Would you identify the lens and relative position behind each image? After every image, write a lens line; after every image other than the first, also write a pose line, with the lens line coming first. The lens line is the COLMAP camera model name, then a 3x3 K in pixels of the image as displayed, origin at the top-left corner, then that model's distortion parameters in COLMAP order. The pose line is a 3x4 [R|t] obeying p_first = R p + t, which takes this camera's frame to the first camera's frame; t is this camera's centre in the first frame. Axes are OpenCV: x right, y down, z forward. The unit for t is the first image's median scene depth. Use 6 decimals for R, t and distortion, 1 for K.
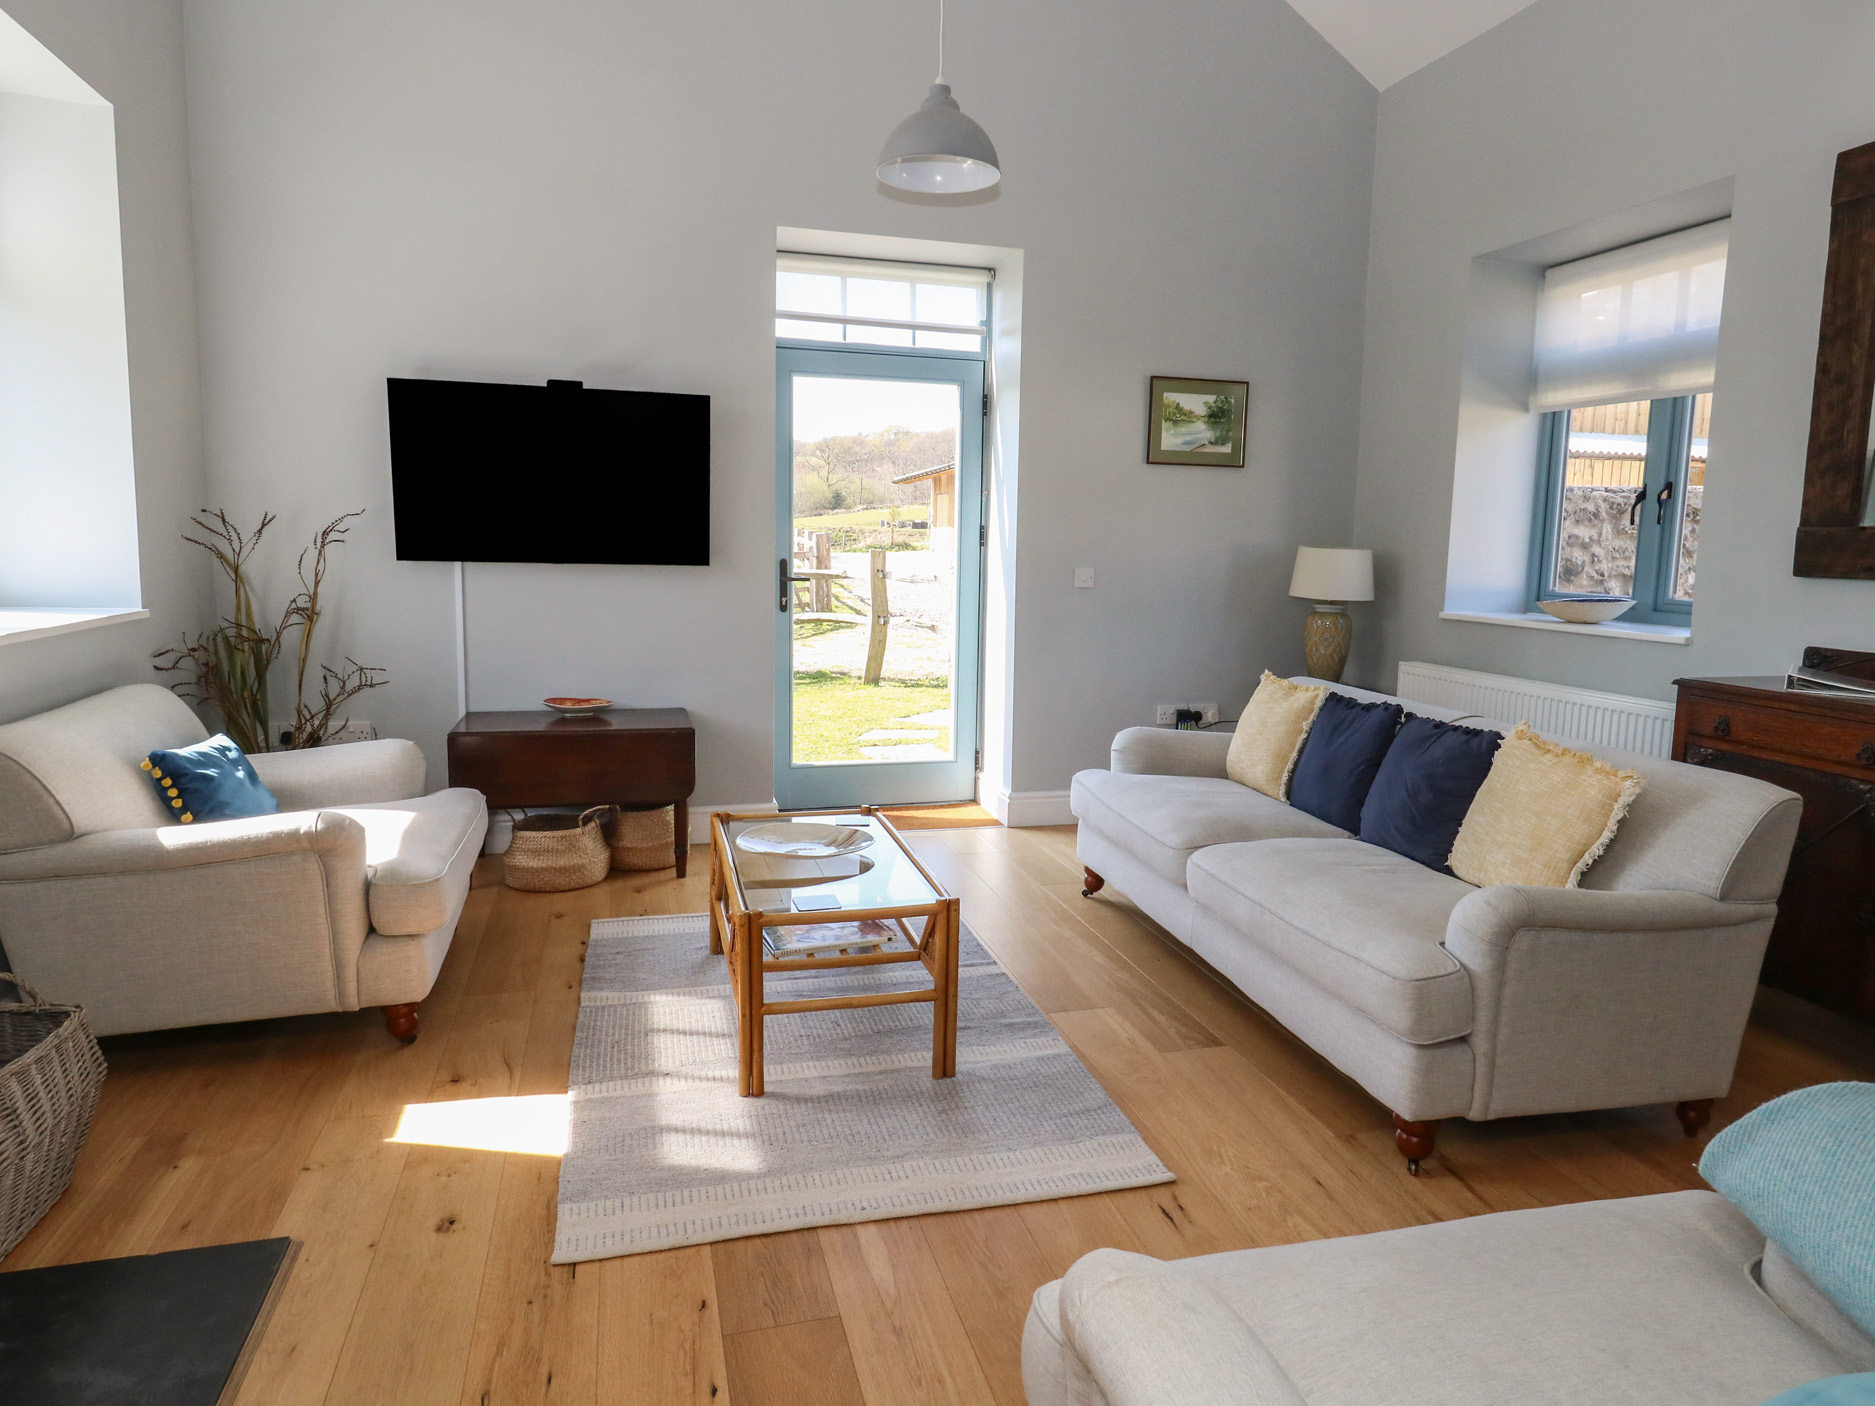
lens RADIAL K [[1184.9, 0, 952.4], [0, 1184.9, 690.3], [0, 0, 1]] dist [-0.000475, 0.003166]
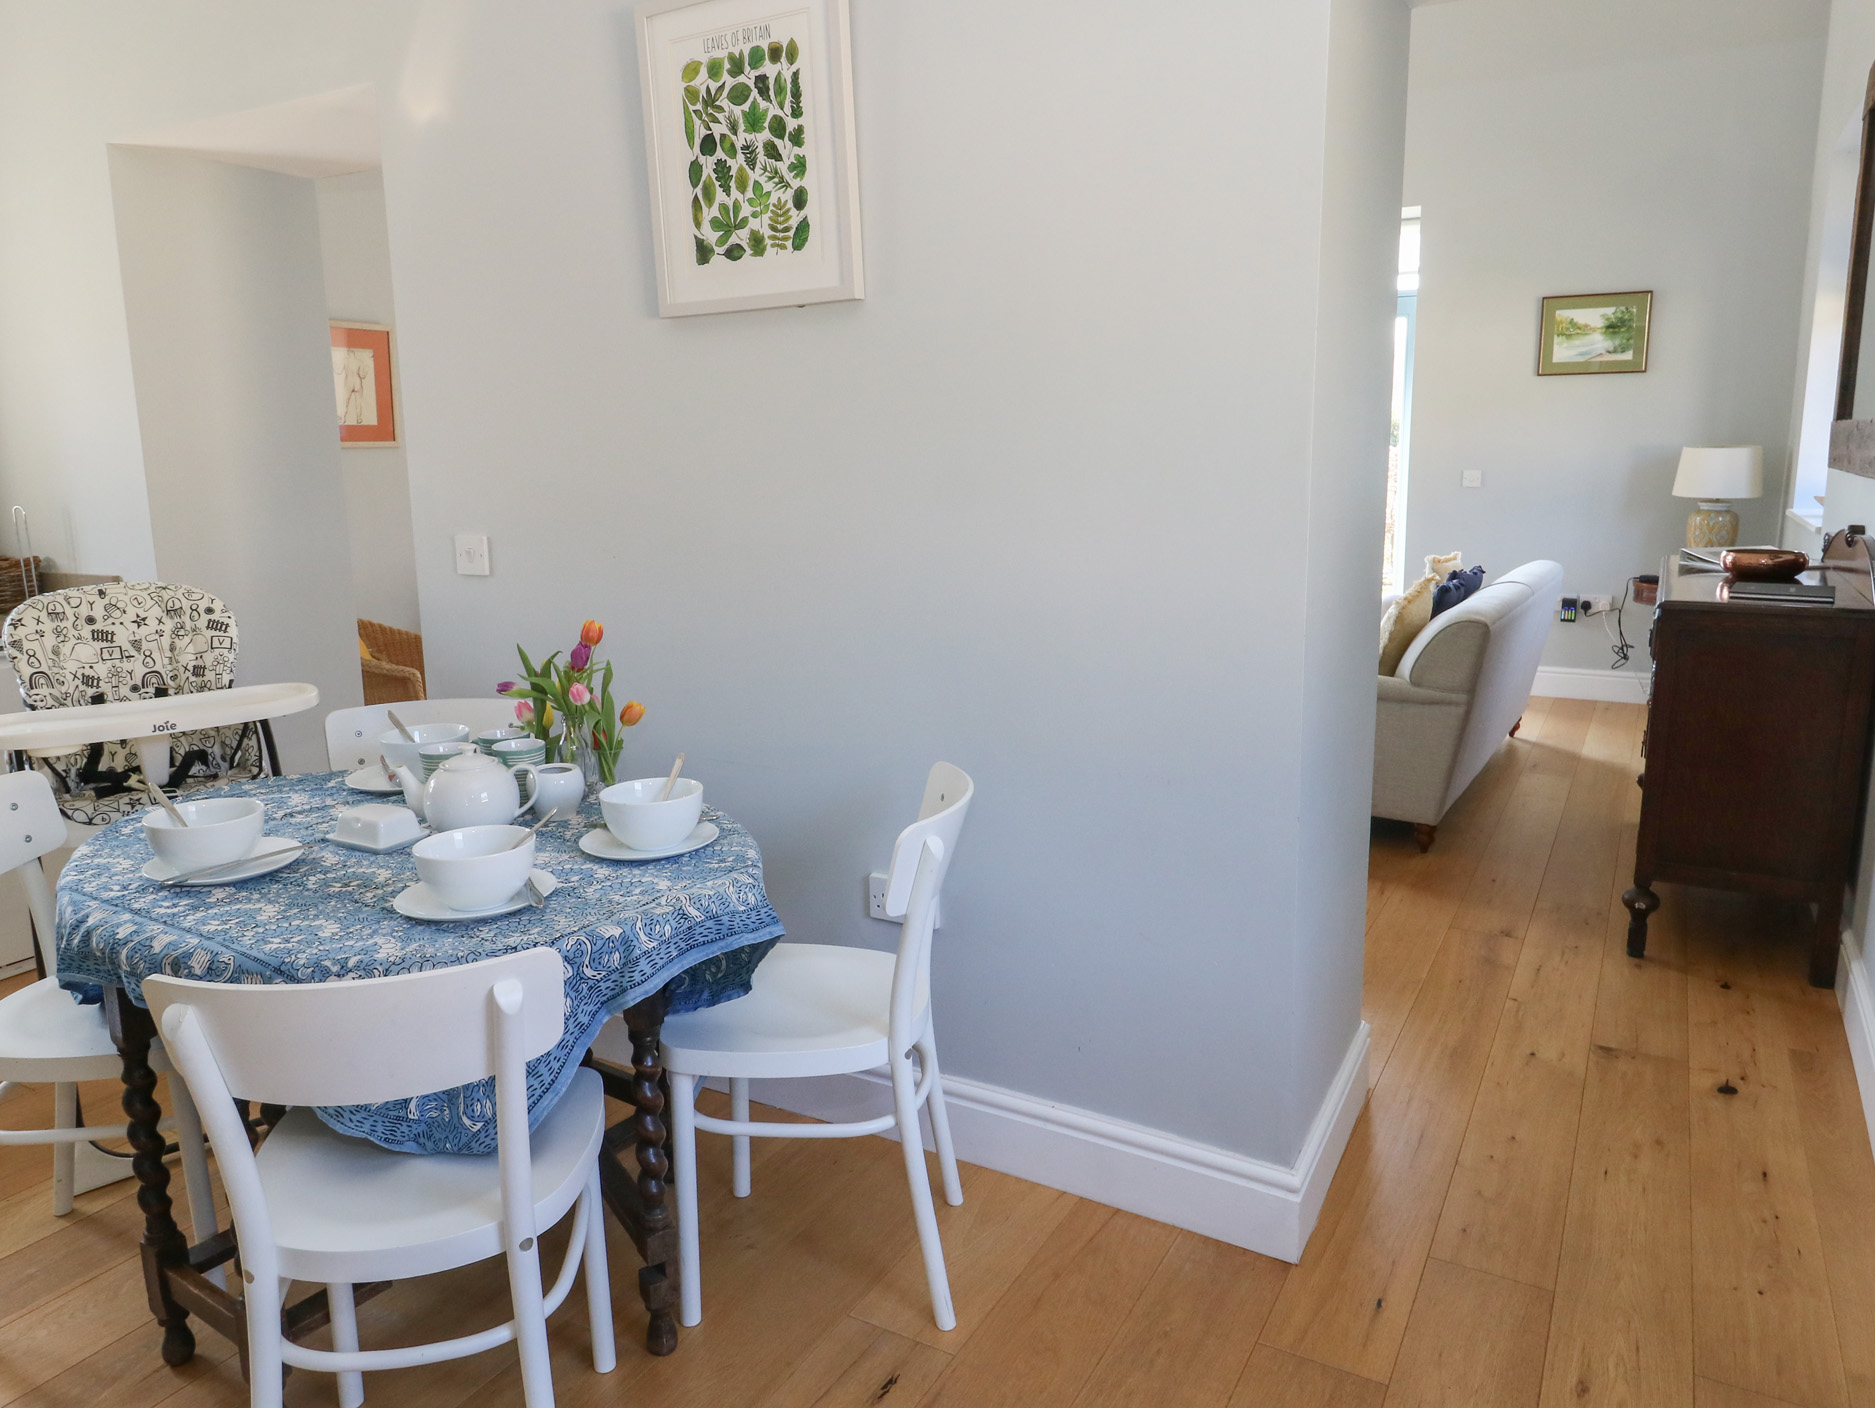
lens RADIAL K [[1274.8, 0, 937.5], [0, 1274.8, 704.0], [0, 0, 1]] dist [-0.002173, -0.000757]
pose [[0.701199, 0.114172, -0.703765, 0.749710], [-0.065382, 0.993233, 0.095989, 0.046520], [0.709962, -0.021294, 0.703918, -0.309152]]
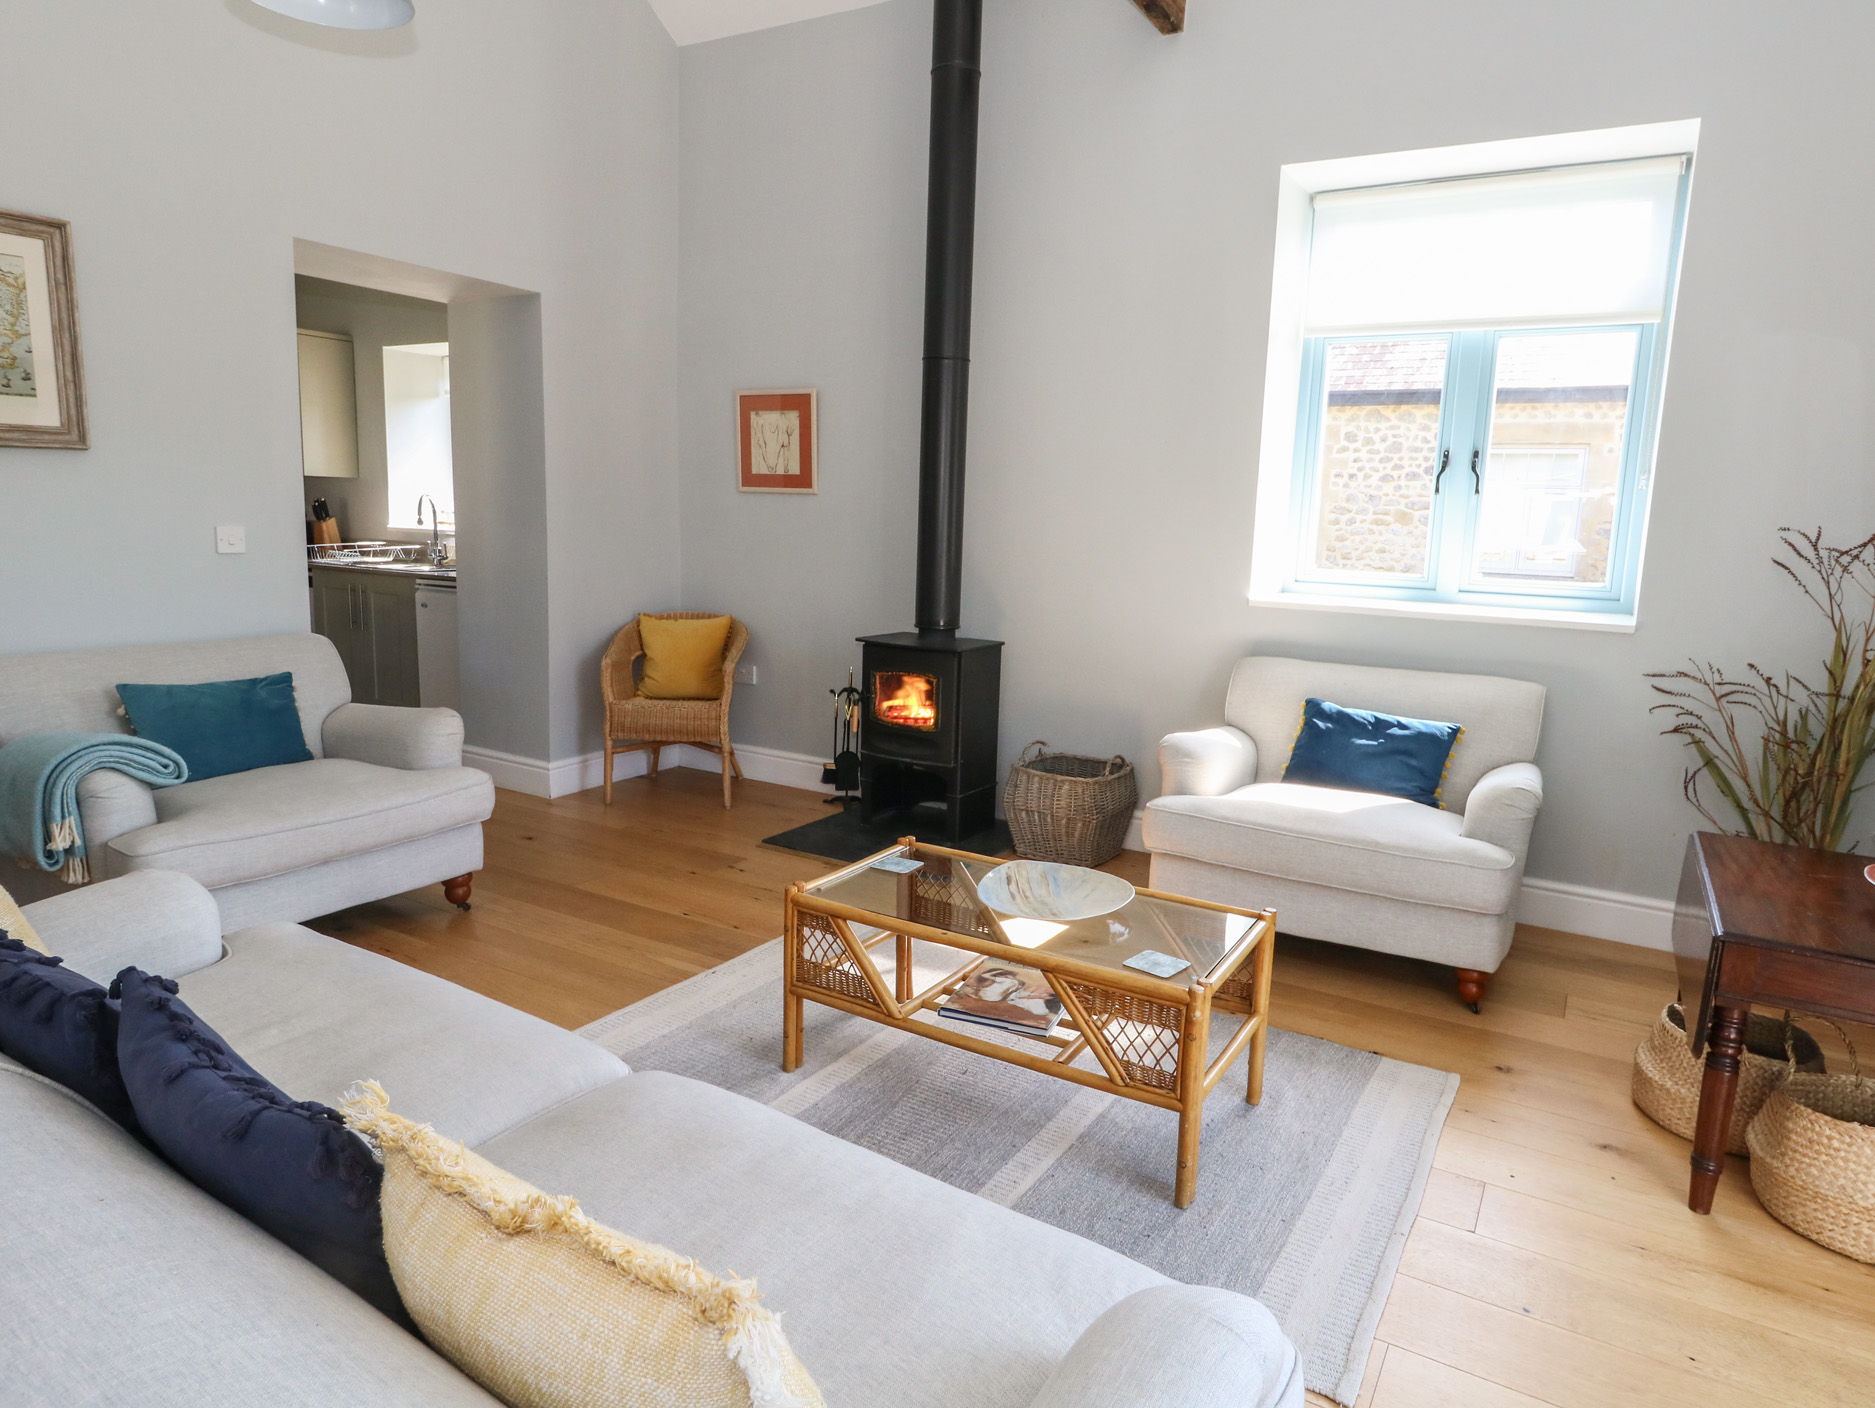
lens RADIAL K [[1131.5, 0, 956.2], [0, 1131.5, 695.0], [0, 0, 1]] dist [-0.003411, 0.002310]
pose [[-0.715749, 0.065994, -0.695233, 0.325491], [-0.139627, 0.961901, 0.235055, -0.126132], [0.684257, 0.265314, -0.679265, 1.025347]]
